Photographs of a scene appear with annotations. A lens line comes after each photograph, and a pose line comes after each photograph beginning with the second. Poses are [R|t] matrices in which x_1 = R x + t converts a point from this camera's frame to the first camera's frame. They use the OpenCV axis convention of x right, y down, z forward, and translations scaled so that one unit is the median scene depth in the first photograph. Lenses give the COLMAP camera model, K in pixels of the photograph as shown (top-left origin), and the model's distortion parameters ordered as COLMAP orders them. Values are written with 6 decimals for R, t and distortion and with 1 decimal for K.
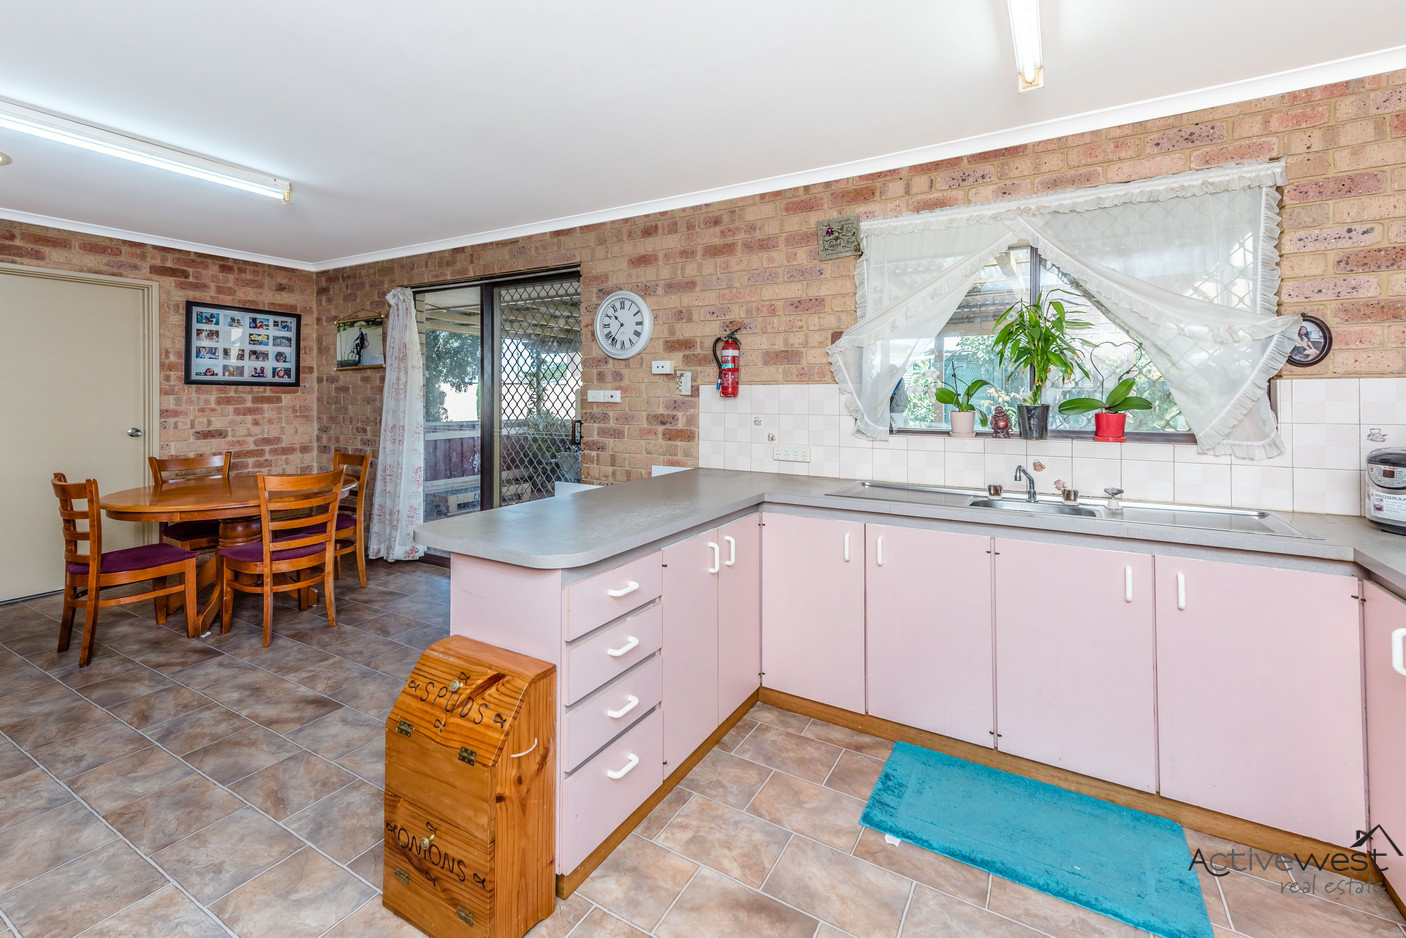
lens RADIAL K [[589.0, 0, 698.9], [0, 589.0, 413.1], [0, 0, 1]] dist [0.000490, -0.000123]
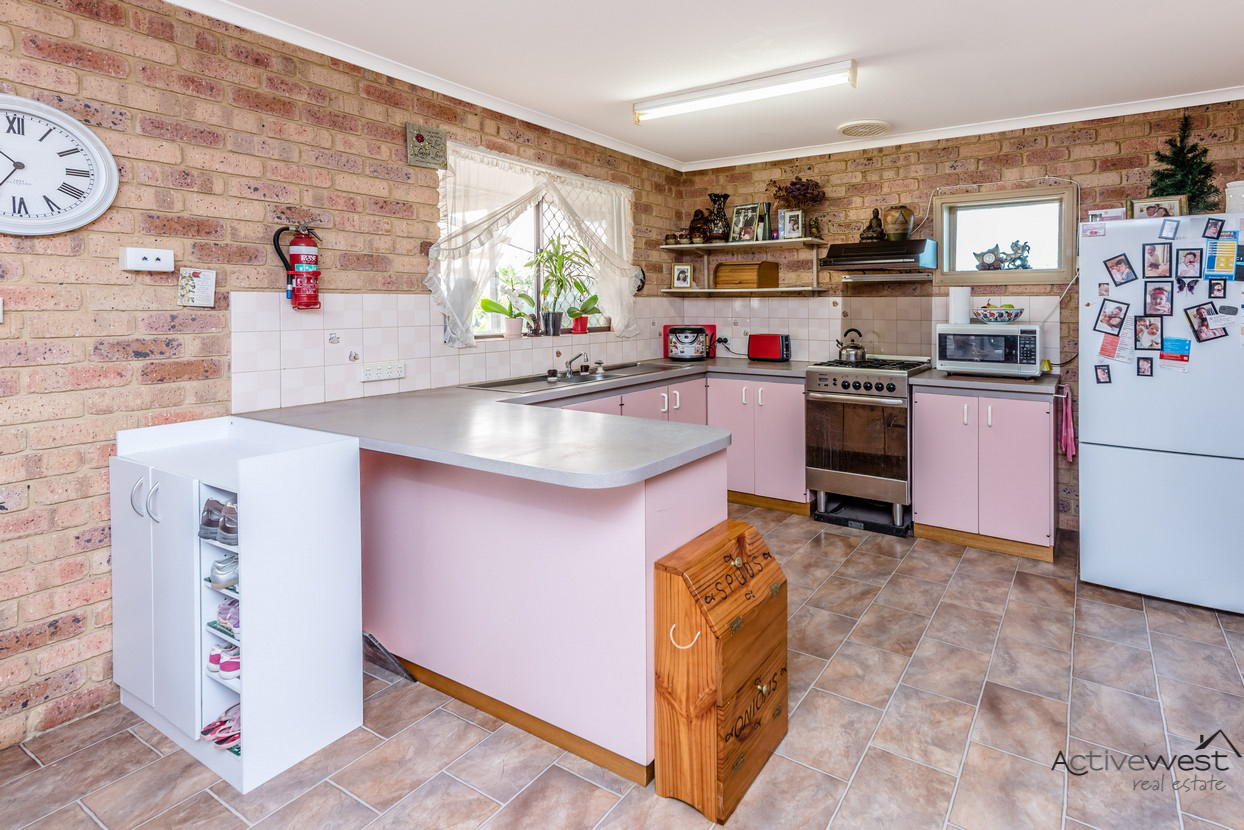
lens RADIAL K [[691.4, 0, 625.2], [0, 691.4, 346.9], [0, 0, 1]] dist [0.003031, -0.000832]
pose [[0.038607, -0.055095, 0.997734, -0.832697], [0.043142, 0.997640, 0.053421, -0.007971], [-0.998323, 0.040982, 0.040893, 0.562564]]
